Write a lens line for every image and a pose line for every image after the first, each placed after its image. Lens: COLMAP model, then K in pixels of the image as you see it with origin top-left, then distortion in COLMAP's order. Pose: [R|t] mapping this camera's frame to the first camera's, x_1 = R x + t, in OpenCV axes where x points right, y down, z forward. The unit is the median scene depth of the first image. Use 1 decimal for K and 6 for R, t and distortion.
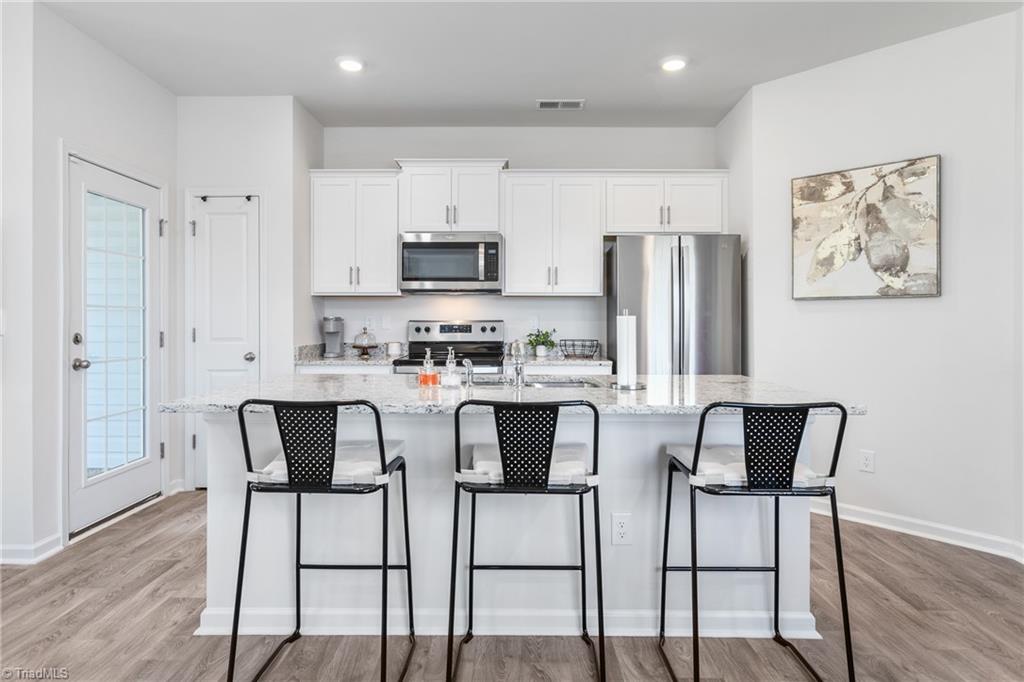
lens RADIAL K [[587.8, 0, 509.3], [0, 587.8, 321.3], [0, 0, 1]] dist [0.002097, 0.002455]
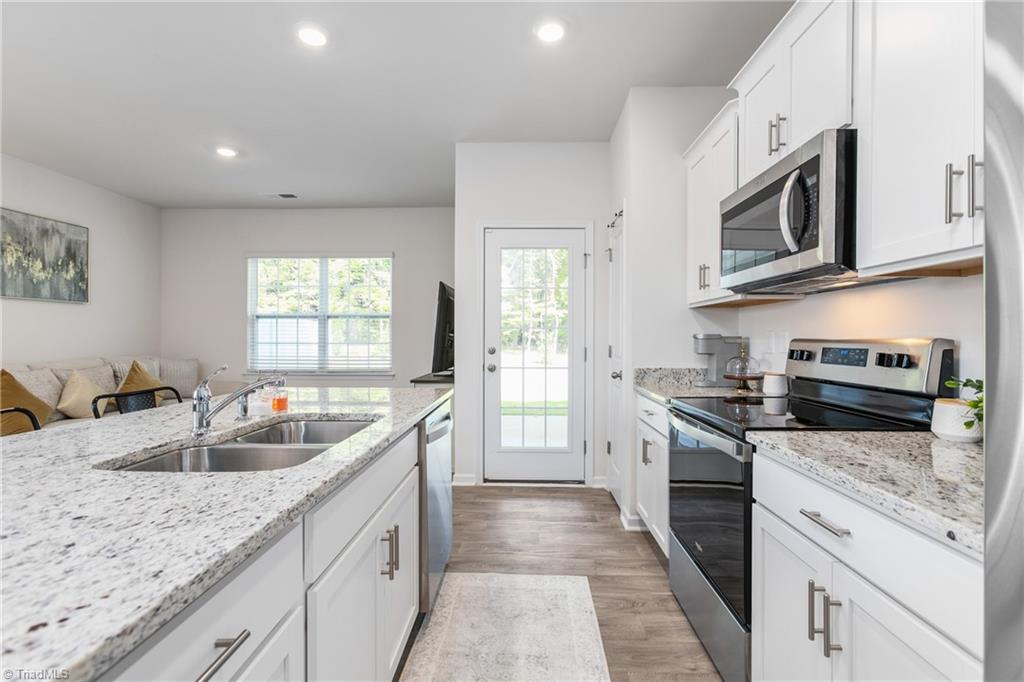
lens RADIAL K [[451.6, 0, 512.0], [0, 451.6, 341.0], [0, 0, 1]] dist [-0.007701, 0.000939]
pose [[-0.005399, 0.006797, -0.999962, 0.385777], [-0.002962, 0.999972, 0.006813, -0.002632], [0.999981, 0.002998, -0.005379, 0.993442]]
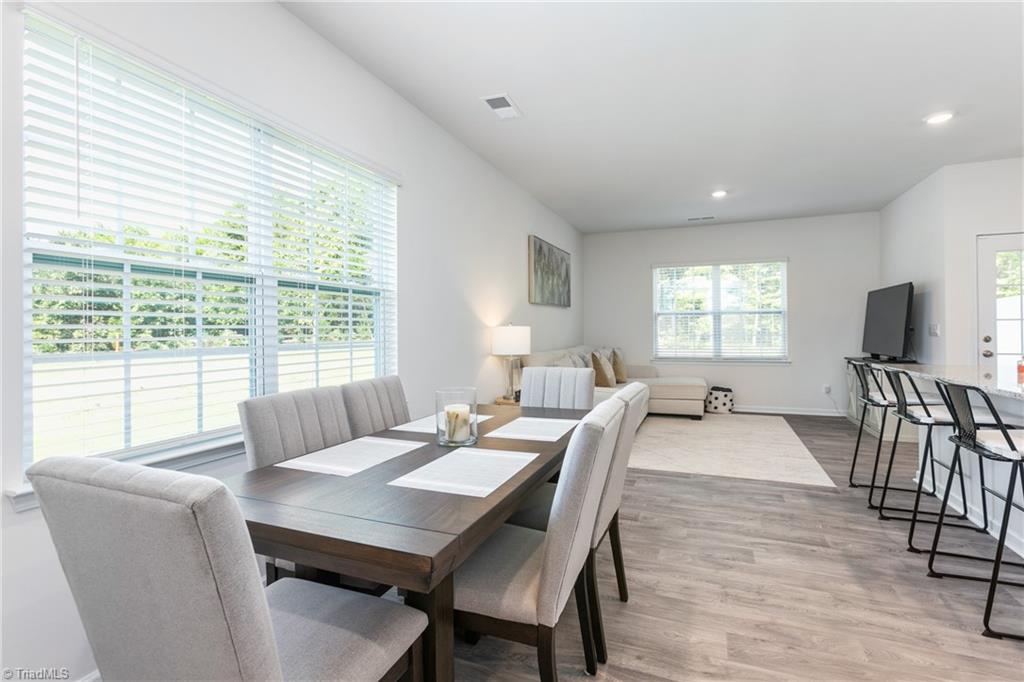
lens RADIAL K [[461.5, 0, 508.5], [0, 461.5, 332.9], [0, 0, 1]] dist [0.000466, 0.000971]
pose [[-0.374905, 0.000864, -0.927063, 0.990499], [0.006402, 0.999978, -0.001658, 0.004401], [0.927041, -0.006557, -0.374903, 0.193088]]
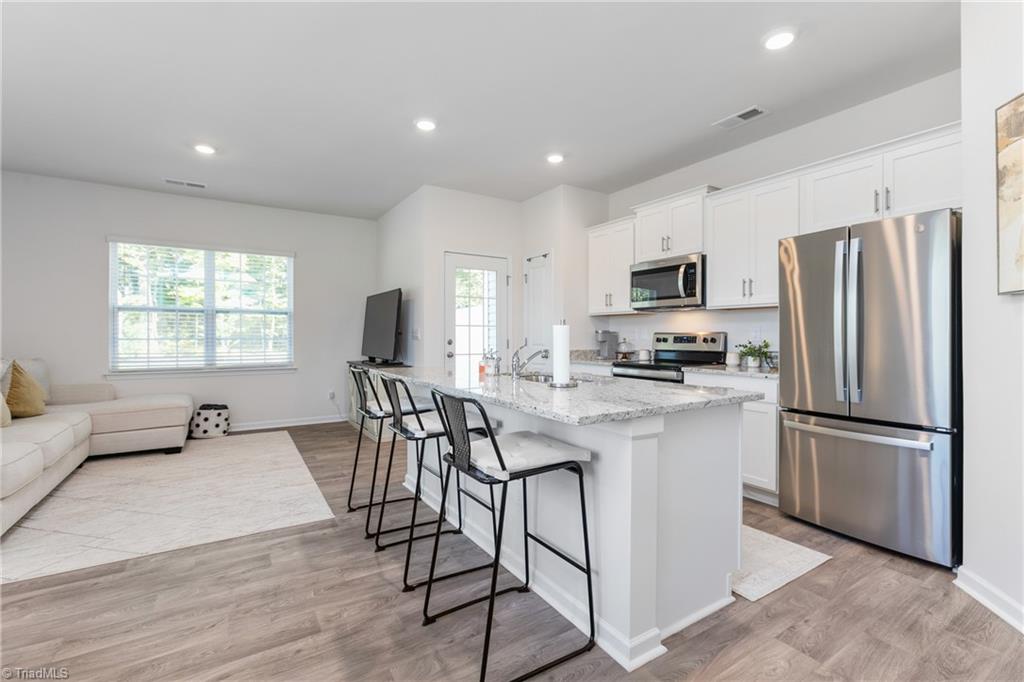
lens RADIAL K [[464.7, 0, 503.8], [0, 464.7, 339.3], [0, 0, 1]] dist [-0.003023, 0.007798]
pose [[0.534675, 0.005078, -0.845042, 0.673512], [-0.001185, 0.999985, 0.005259, 0.010159], [0.845057, -0.001811, 0.534674, 0.283828]]
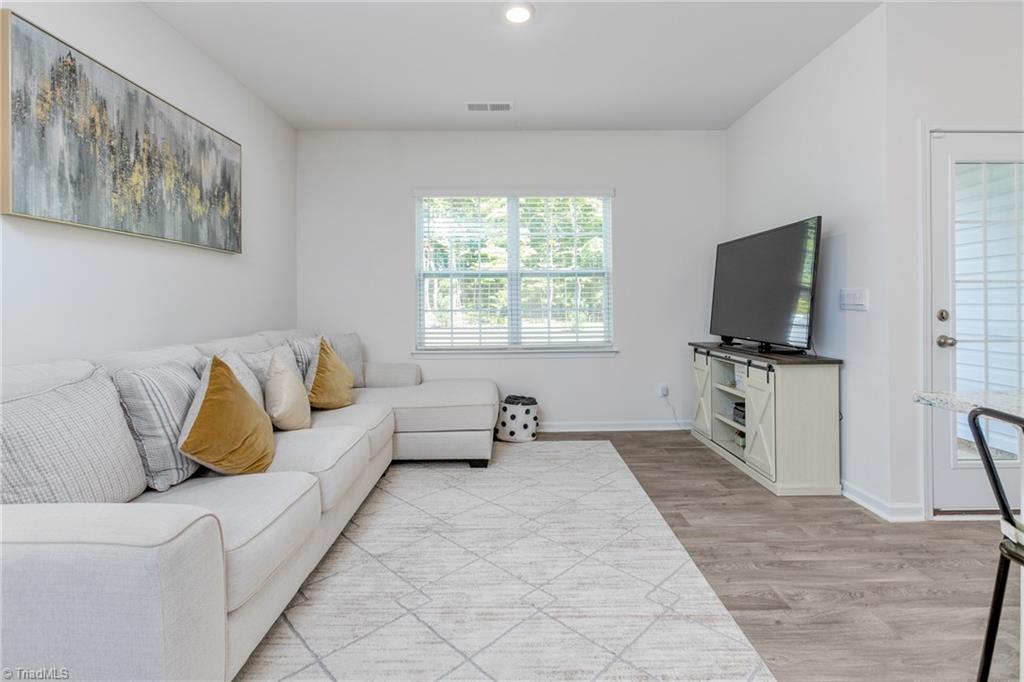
lens RADIAL K [[472.5, 0, 513.1], [0, 472.5, 308.1], [0, 0, 1]] dist [0.000022, 0.009318]
pose [[0.034463, 0.002225, -0.999403, 0.037637], [0.007887, 0.999966, 0.002498, 0.009013], [0.999375, -0.007969, 0.034444, 0.235534]]
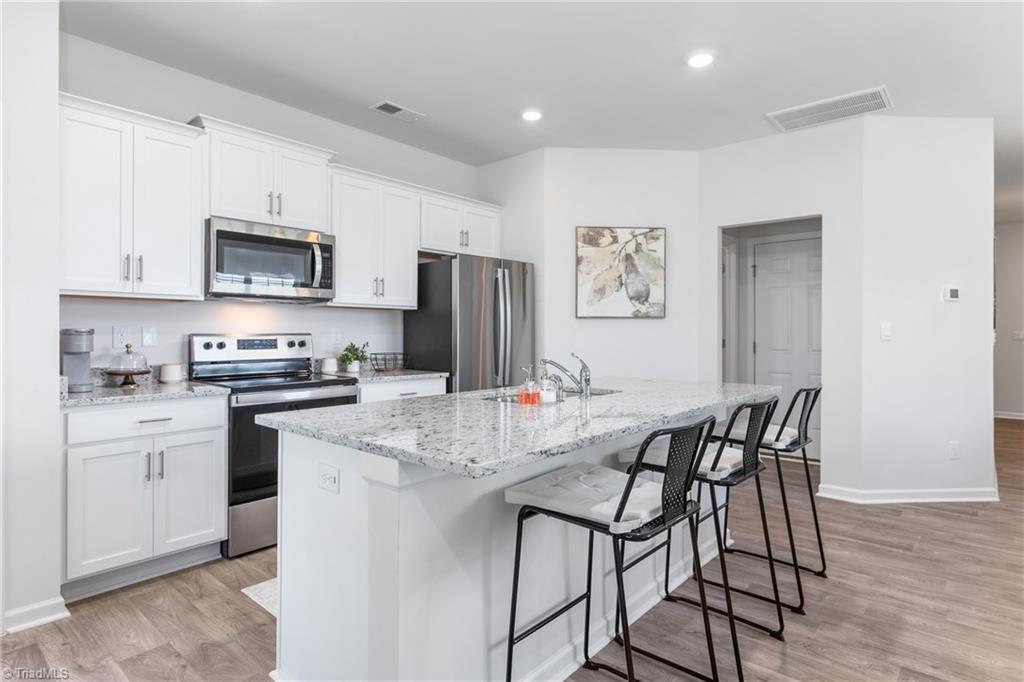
lens RADIAL K [[546.5, 0, 508.2], [0, 546.5, 342.2], [0, 0, 1]] dist [-0.012154, 0.000983]
pose [[0.645992, -0.014434, 0.763208, -0.602807], [0.001063, 0.999837, 0.018009, -0.004112], [-0.763343, -0.010823, 0.645902, 0.344014]]
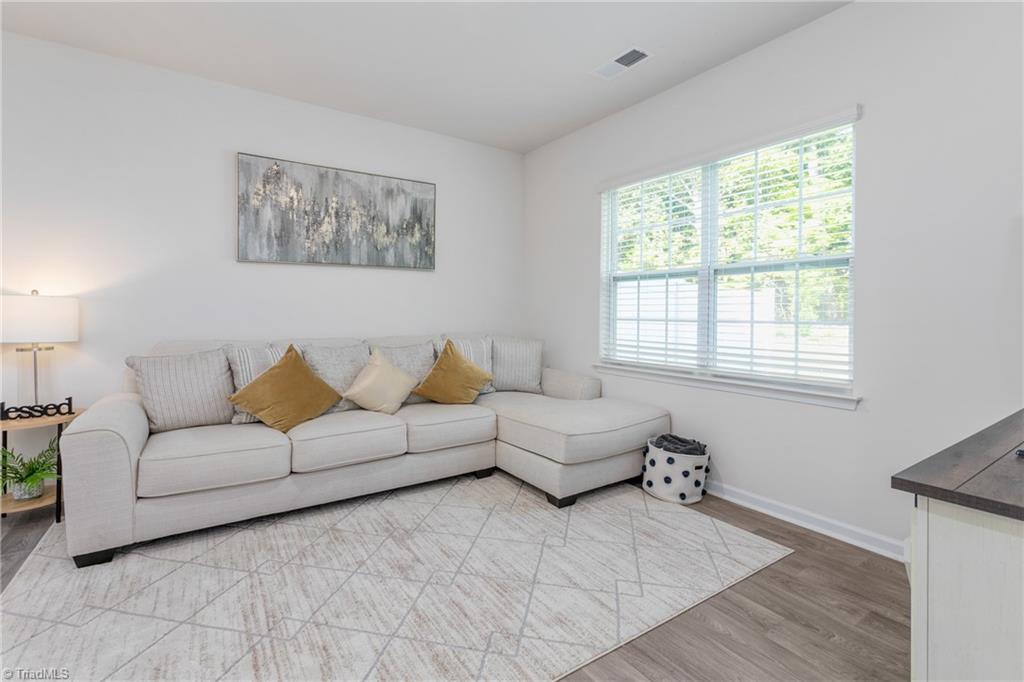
lens RADIAL K [[468.3, 0, 510.4], [0, 468.3, 316.0], [0, 0, 1]] dist [-0.003632, 0.000018]
pose [[-0.813917, -0.003207, -0.580973, -0.408876], [-0.008683, 0.999940, 0.006645, 0.005885], [0.580917, 0.010453, -0.813896, 0.823913]]
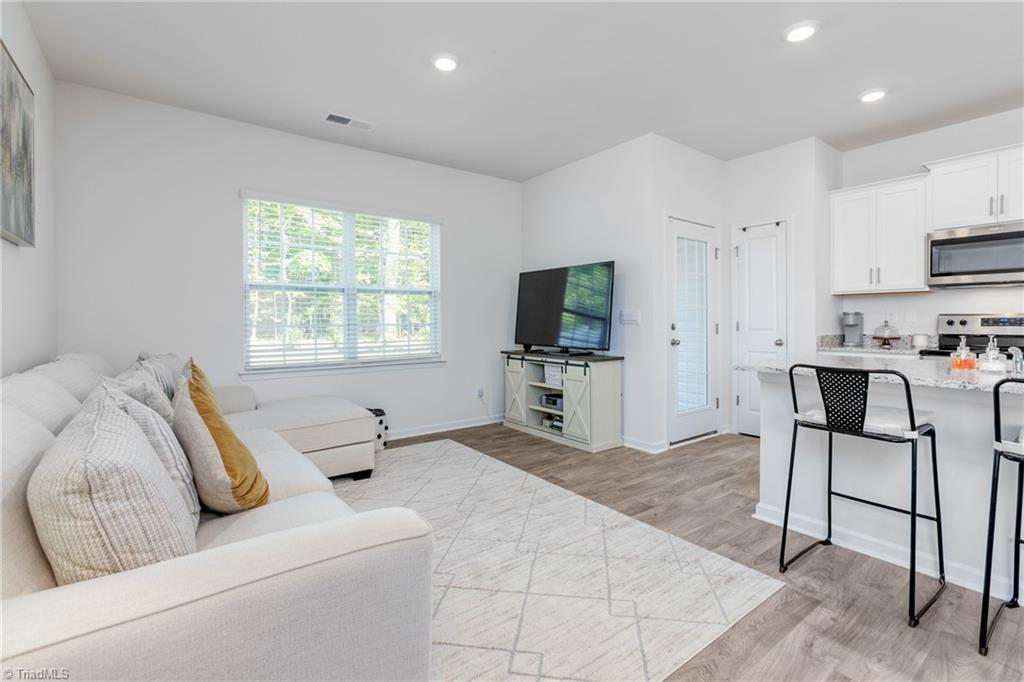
lens RADIAL K [[464.6, 0, 513.9], [0, 464.6, 328.0], [0, 0, 1]] dist [0.001983, 0.001553]
pose [[0.615928, 0.007931, -0.787762, 0.024544], [0.005737, 0.999878, 0.014552, 0.009931], [0.787781, -0.013483, 0.615807, -0.155461]]
